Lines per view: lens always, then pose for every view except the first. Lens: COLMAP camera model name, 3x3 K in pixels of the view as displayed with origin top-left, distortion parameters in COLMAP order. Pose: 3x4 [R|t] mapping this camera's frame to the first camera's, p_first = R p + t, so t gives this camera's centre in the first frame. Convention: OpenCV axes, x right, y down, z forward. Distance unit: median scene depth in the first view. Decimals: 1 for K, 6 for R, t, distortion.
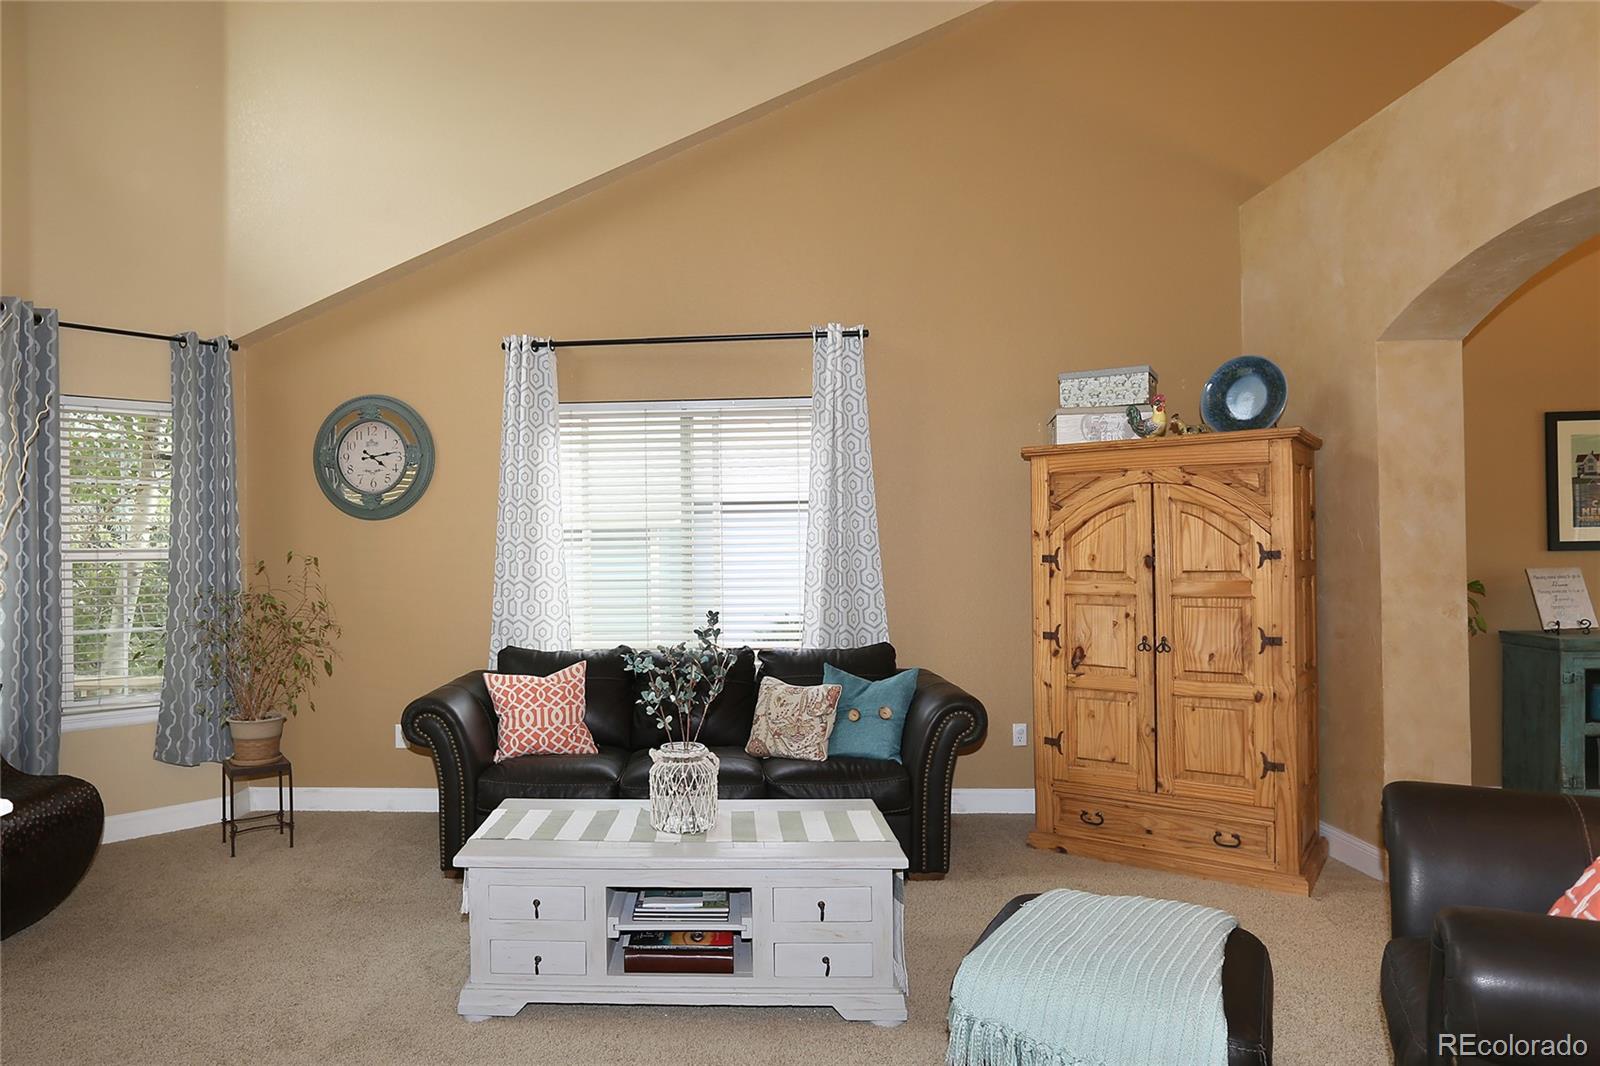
lens RADIAL K [[964.4, 0, 717.8], [0, 964.4, 538.0], [0, 0, 1]] dist [-0.050218, 0.036901]
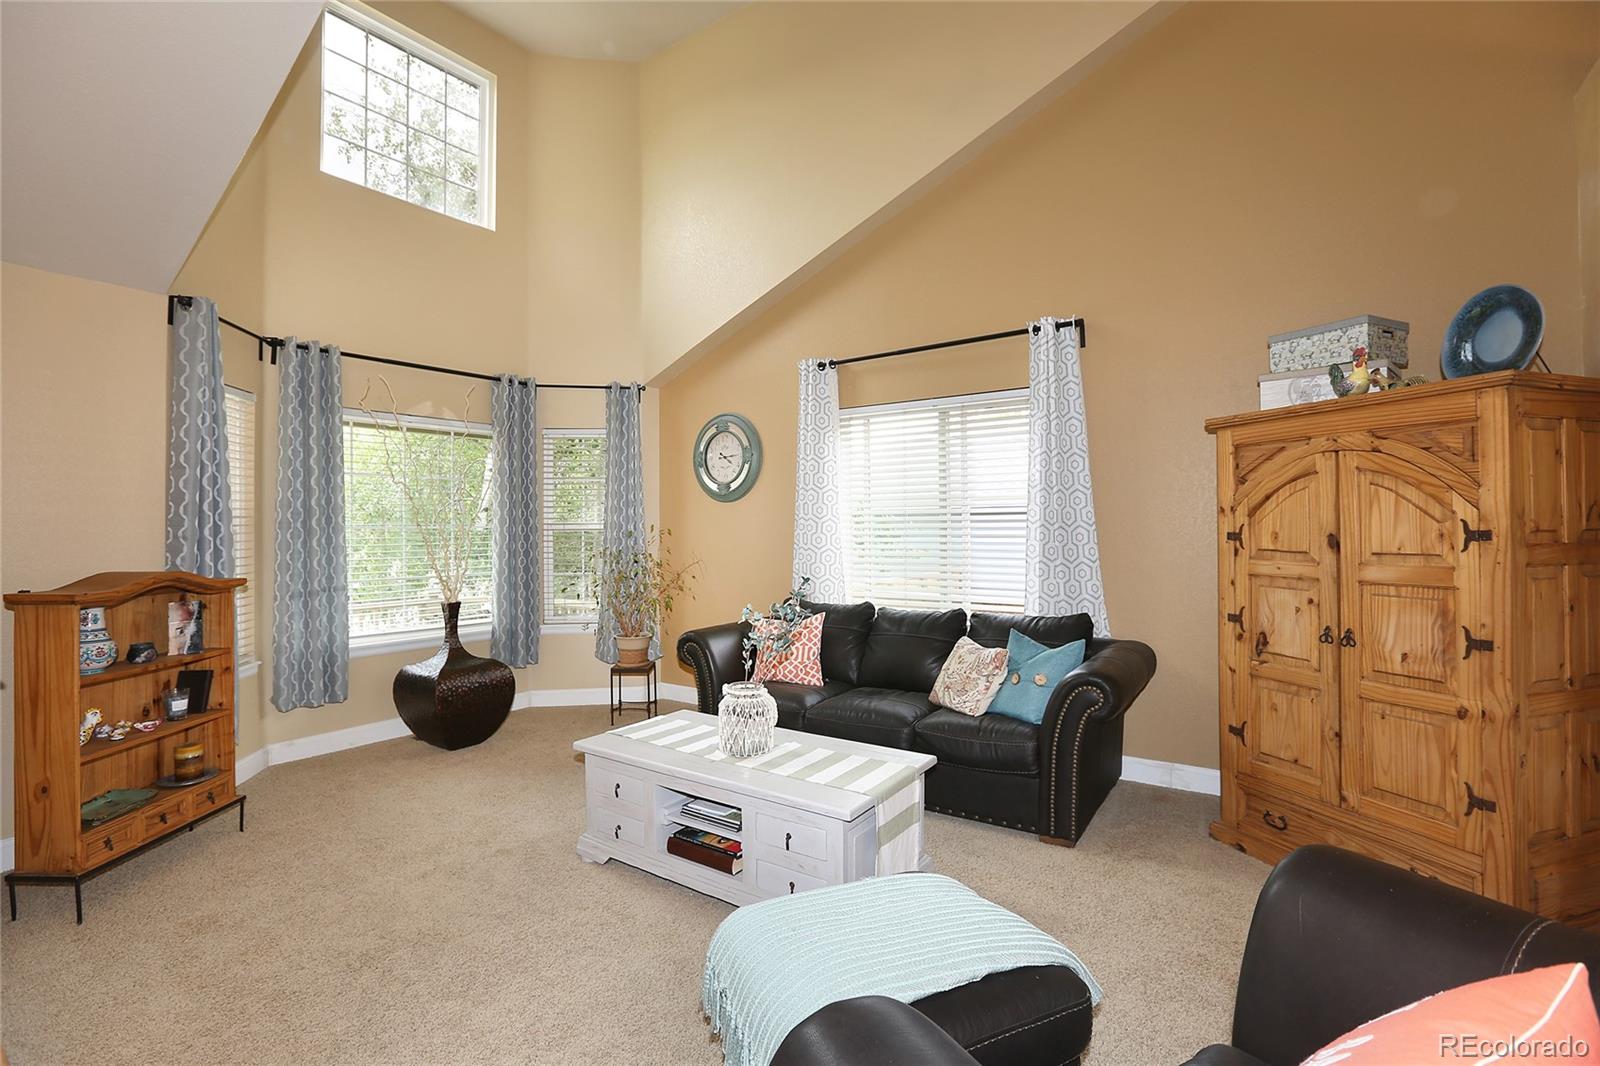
lens RADIAL K [[746.1, 0, 795.7], [0, 746.1, 512.4], [0, 0, 1]] dist [-0.046140, 0.018686]
pose [[0.840989, -0.004262, -0.541036, 0.382445], [0.004607, 0.999989, -0.000717, -0.003317], [0.541033, -0.001890, 0.840999, 0.163923]]
